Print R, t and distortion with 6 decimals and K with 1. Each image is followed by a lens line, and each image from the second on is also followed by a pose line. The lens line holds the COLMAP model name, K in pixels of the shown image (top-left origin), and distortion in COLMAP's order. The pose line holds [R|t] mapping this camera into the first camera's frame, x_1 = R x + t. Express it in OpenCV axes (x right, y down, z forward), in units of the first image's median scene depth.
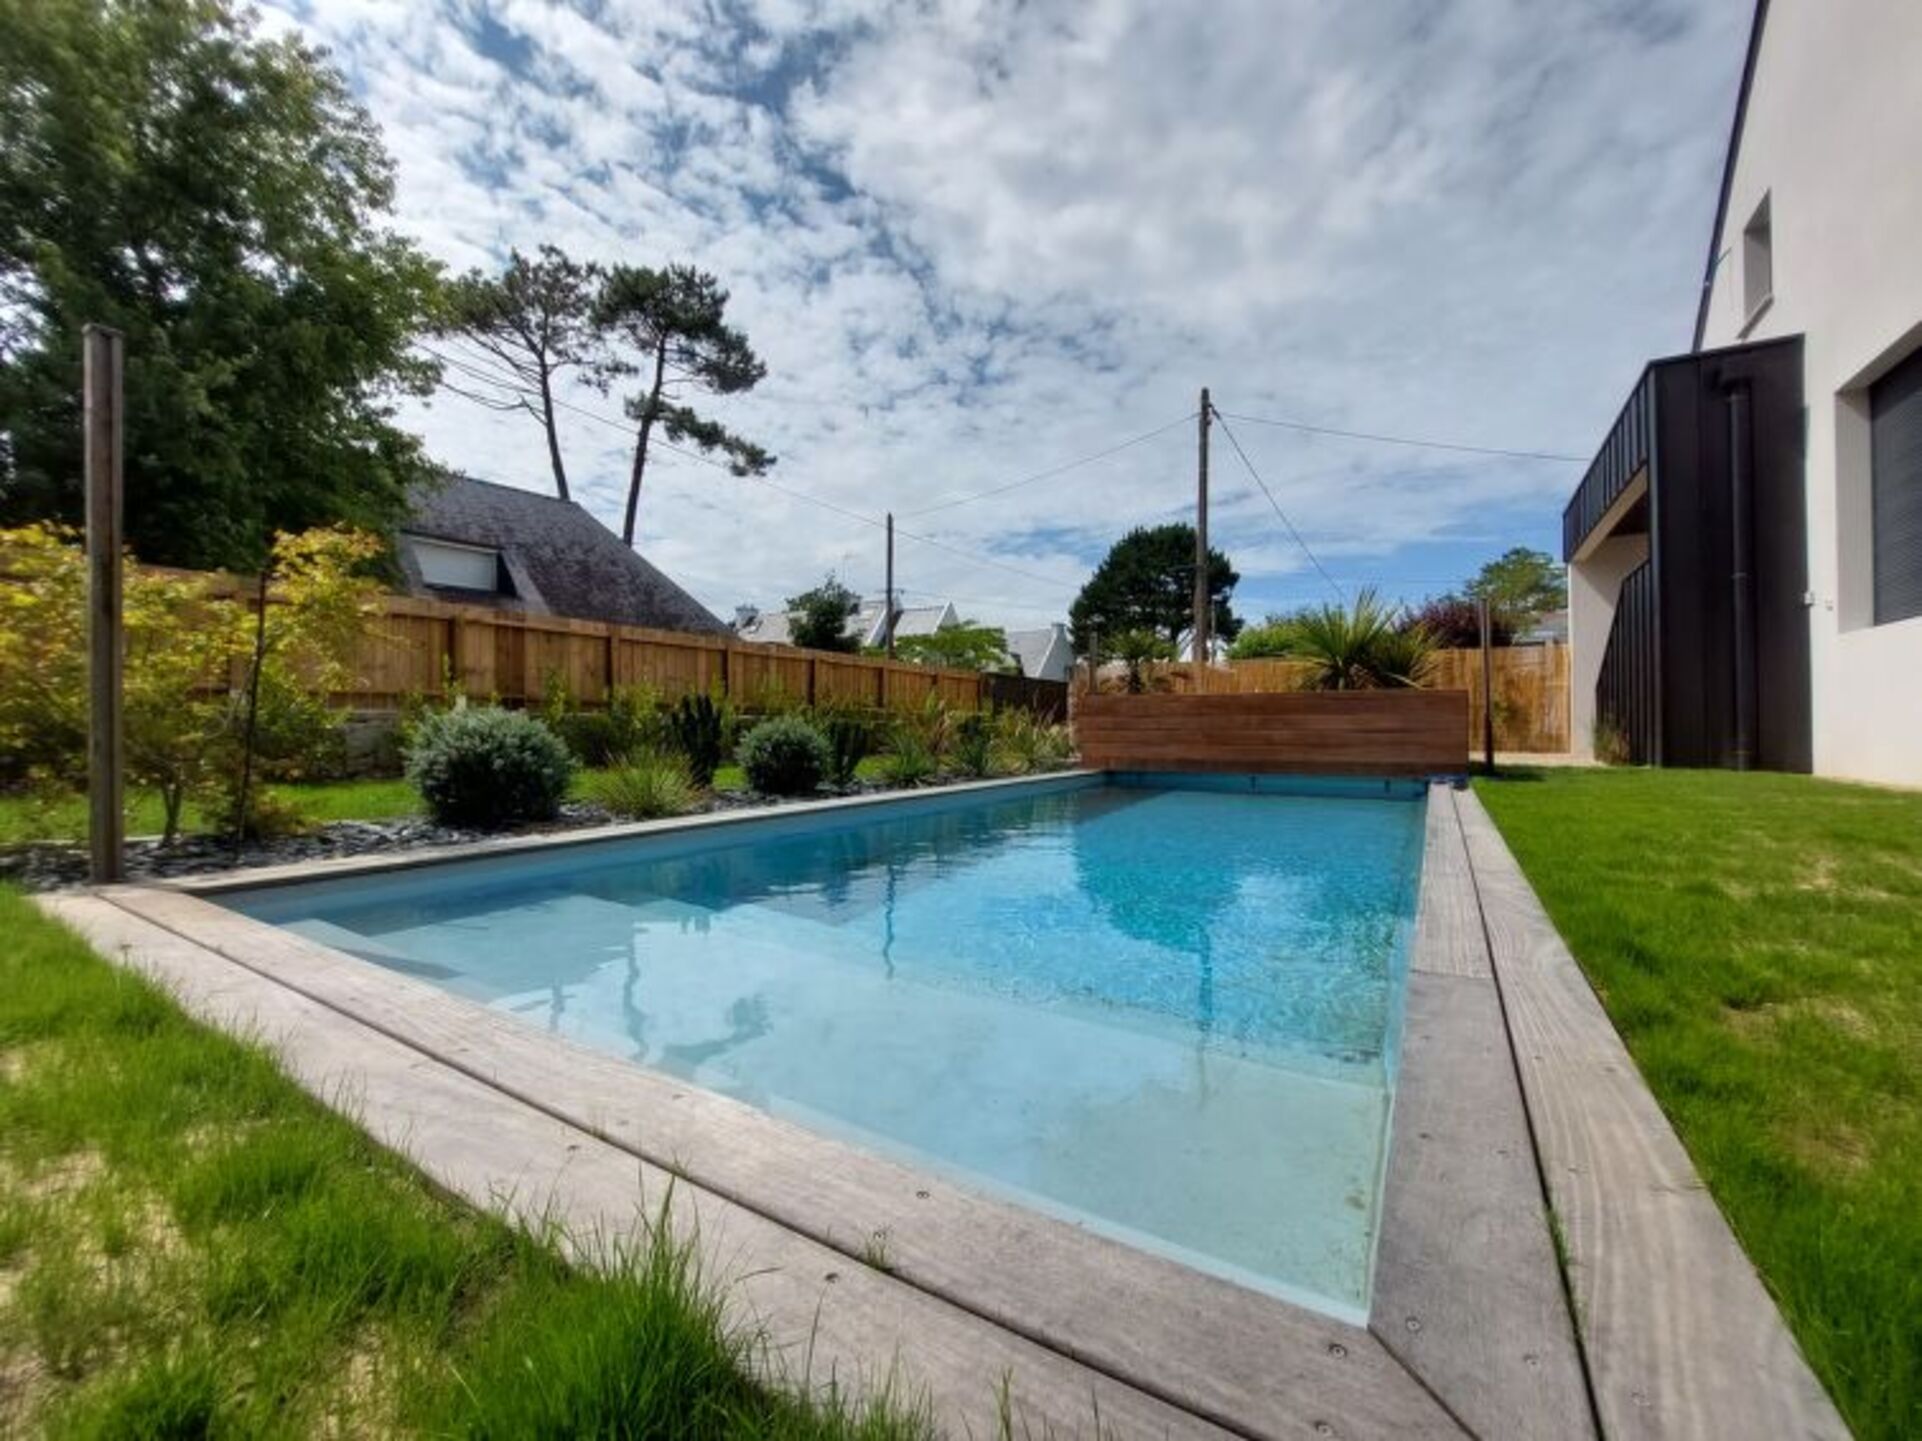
lens RADIAL K [[769.8, 0, 964.3], [0, 769.8, 720.0], [0, 0, 1]] dist [-0.018981, 0.000347]
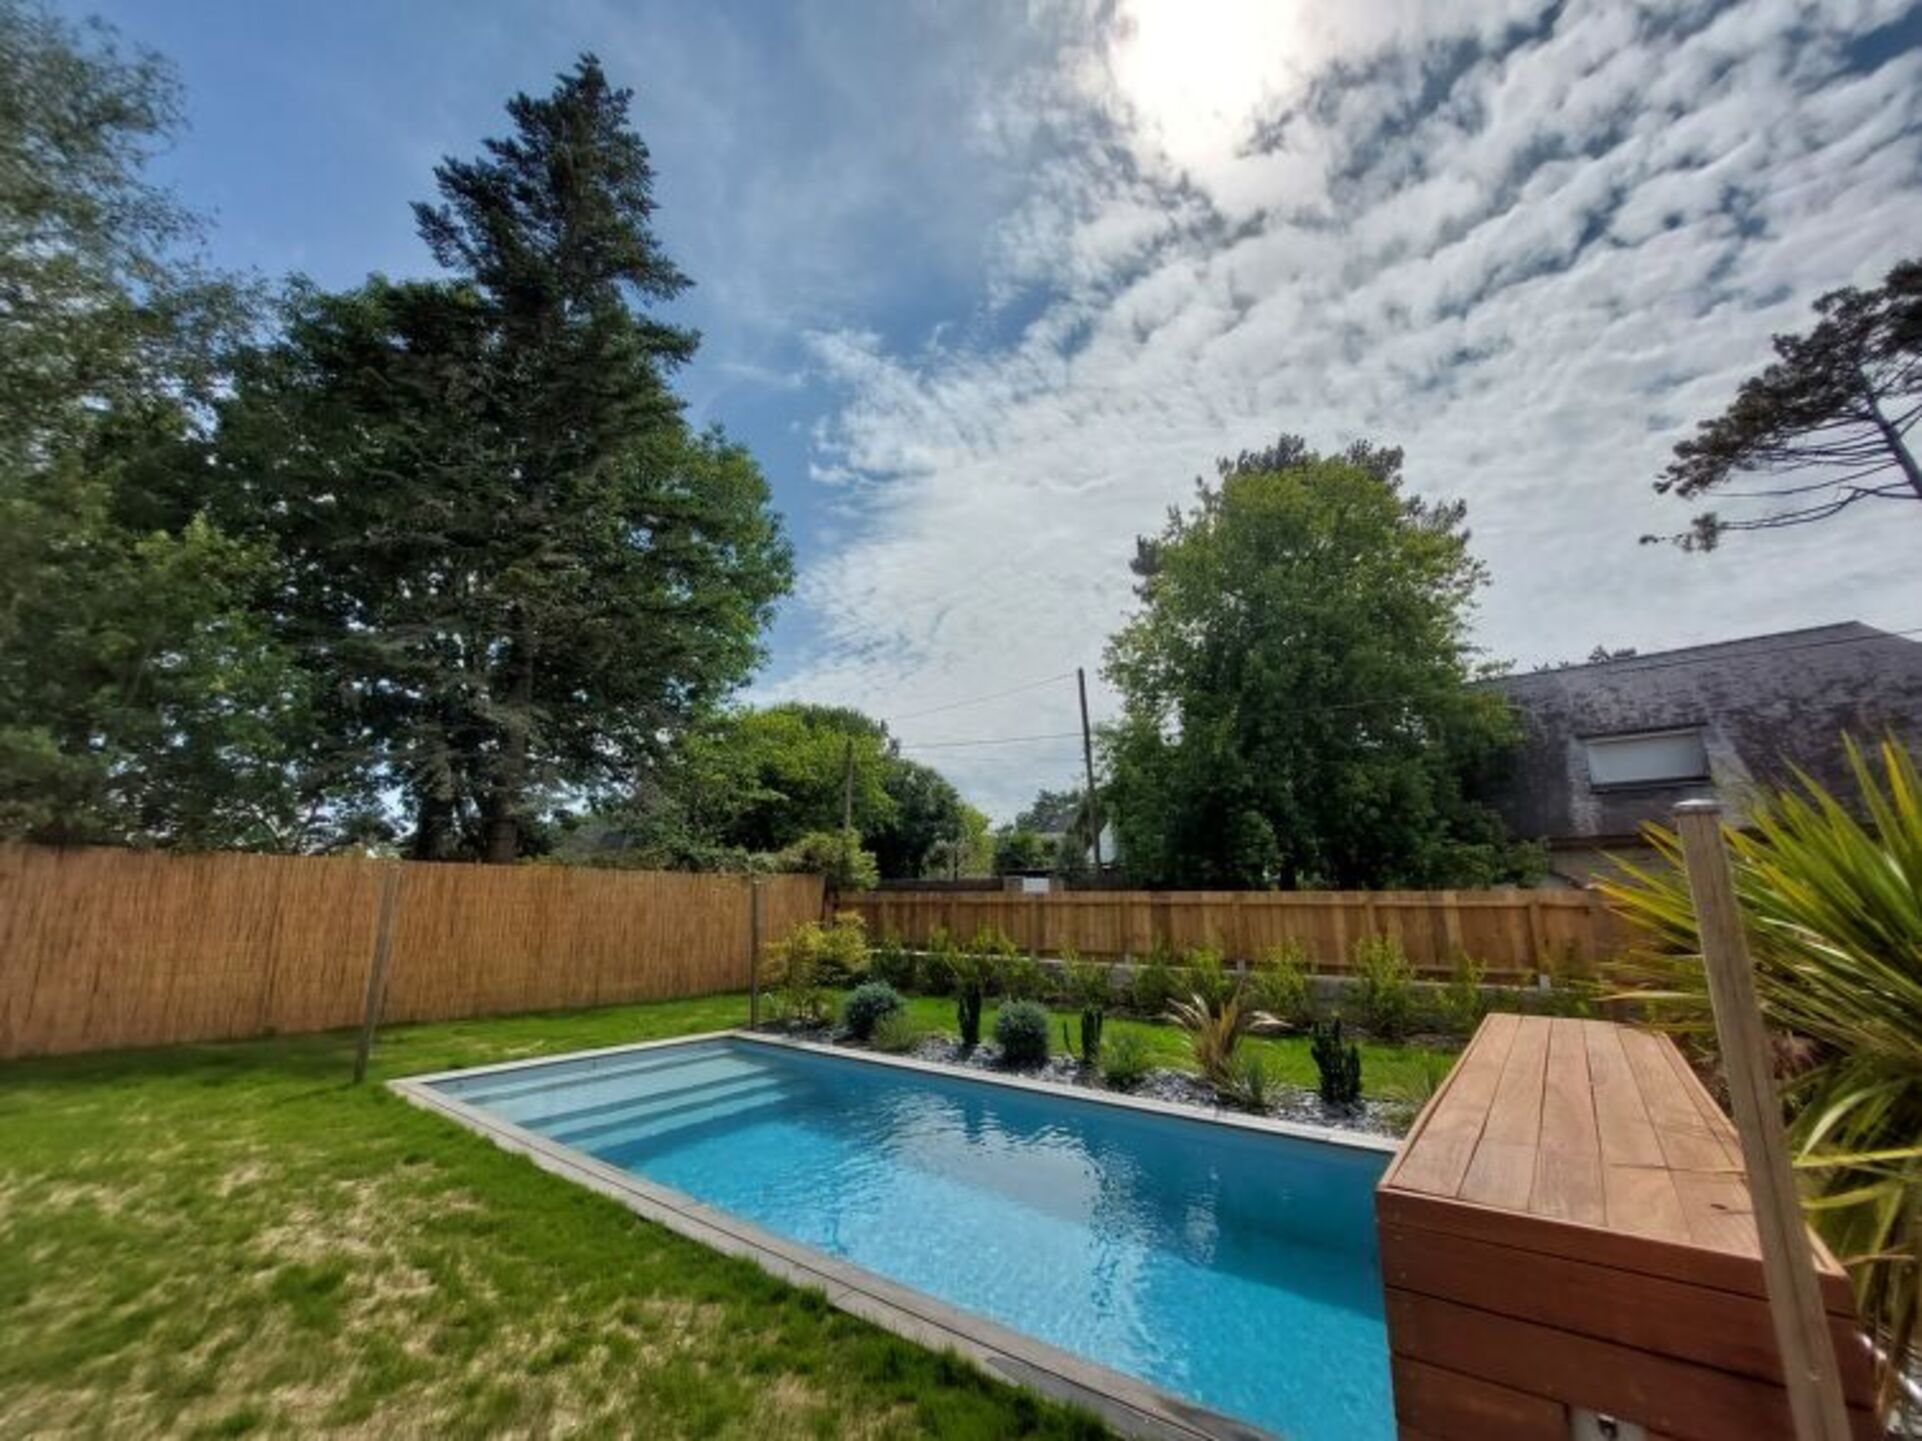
lens RADIAL K [[769.8, 0, 964.3], [0, 769.8, 720.0], [0, 0, 1]] dist [-0.018981, 0.000347]
pose [[-0.104771, -0.225799, -0.968523, 0.192805], [0.009912, 0.973598, -0.228055, -0.028409], [0.994447, -0.033494, -0.099767, 0.170656]]
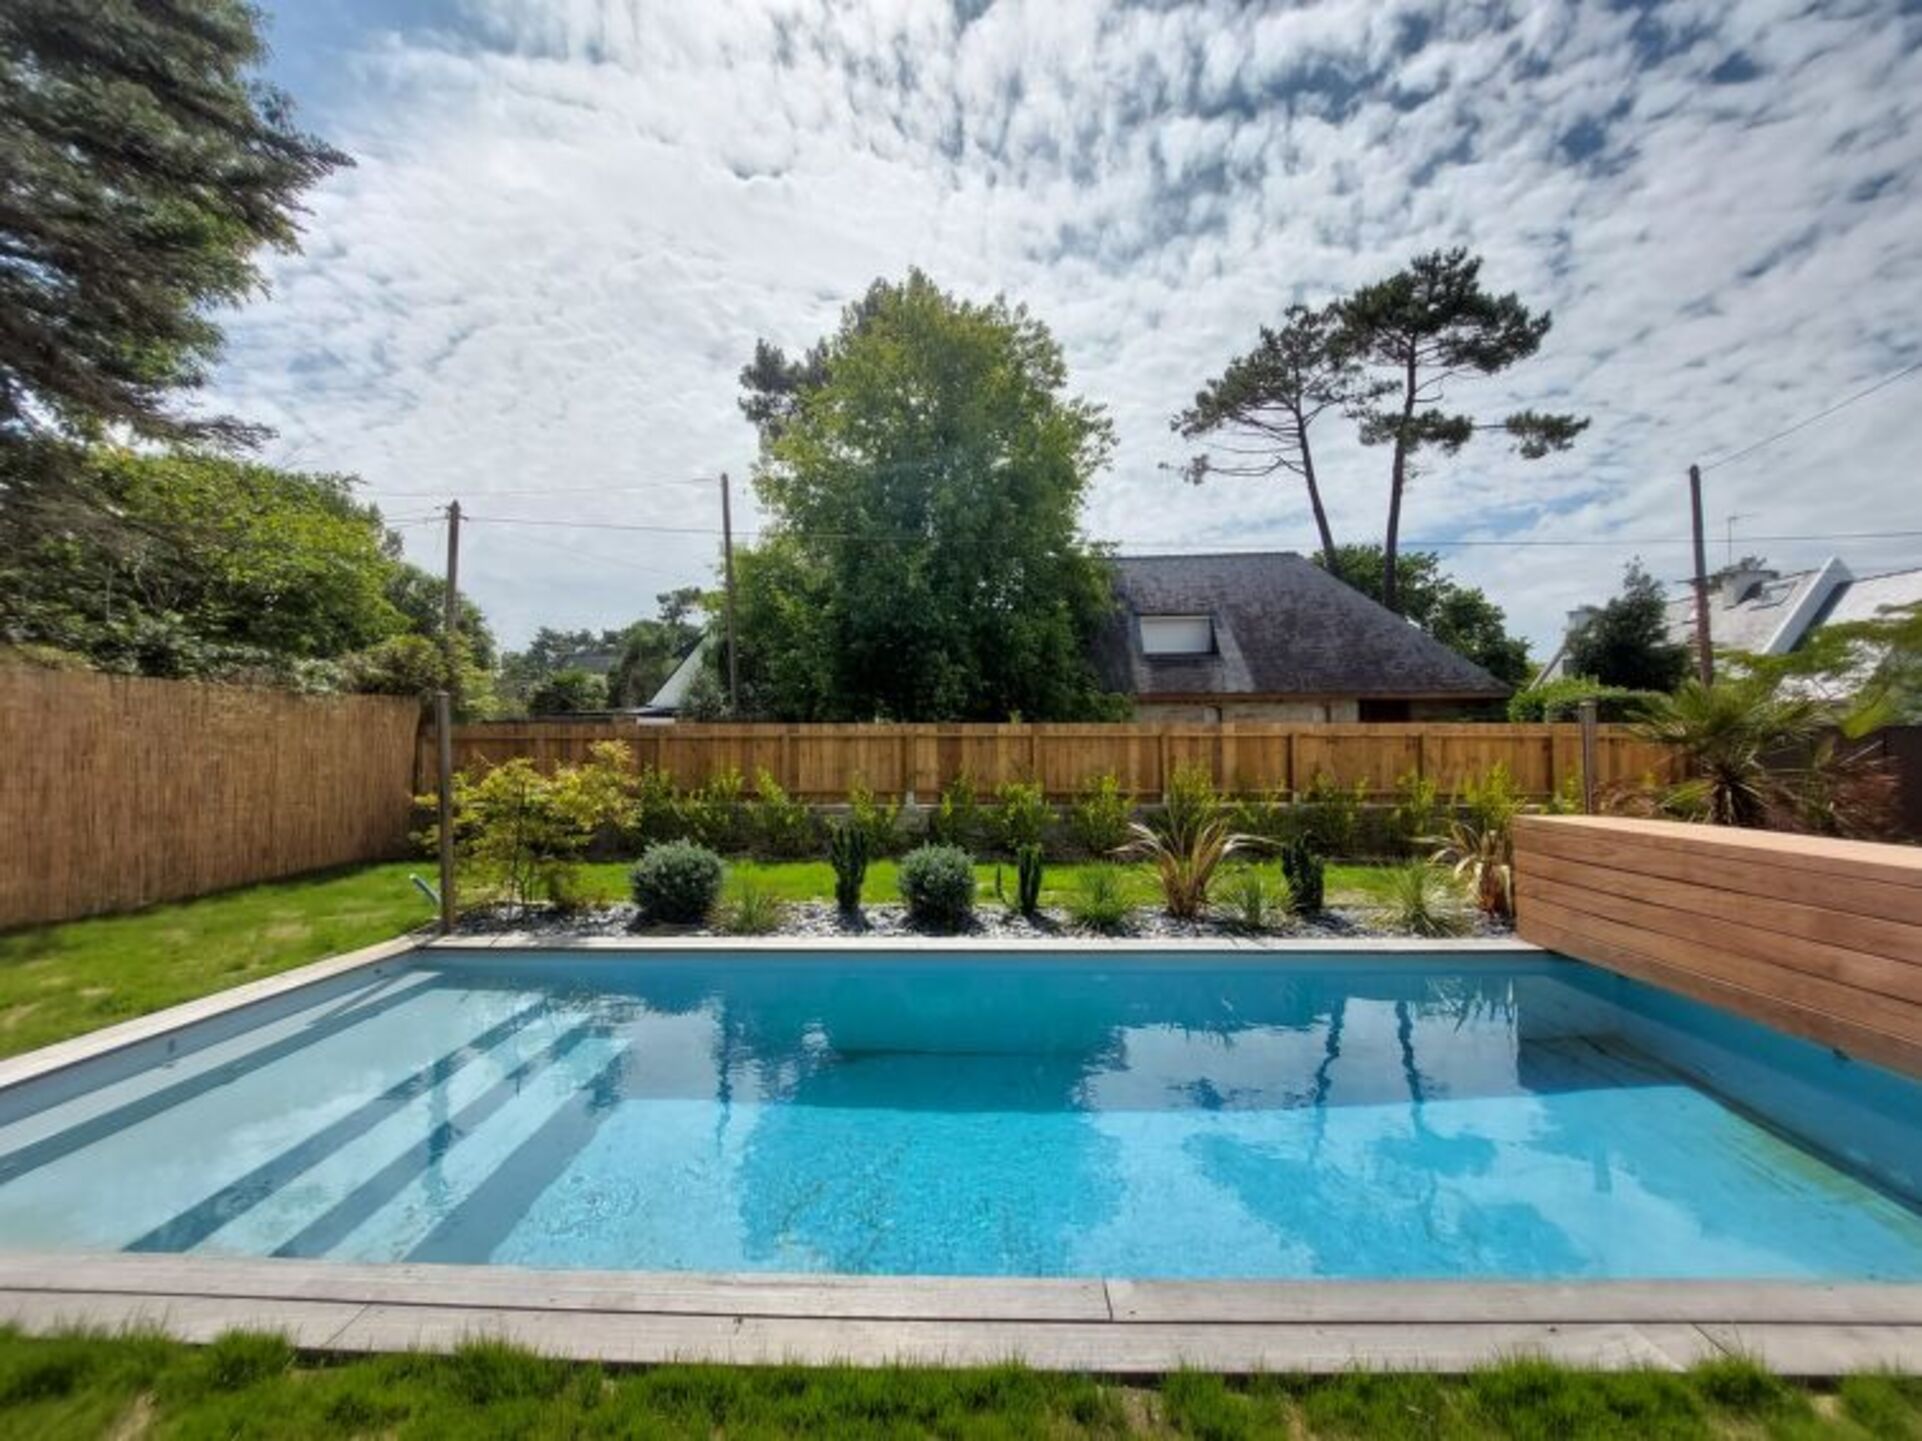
lens RADIAL K [[768.7, 0, 968.6], [0, 768.7, 716.9], [0, 0, 1]] dist [-0.013223, 0.000069]
pose [[0.503204, -0.040042, -0.863240, 0.114199], [0.013945, 0.999172, -0.038218, -0.022489], [0.864055, 0.007193, 0.503345, 0.082267]]
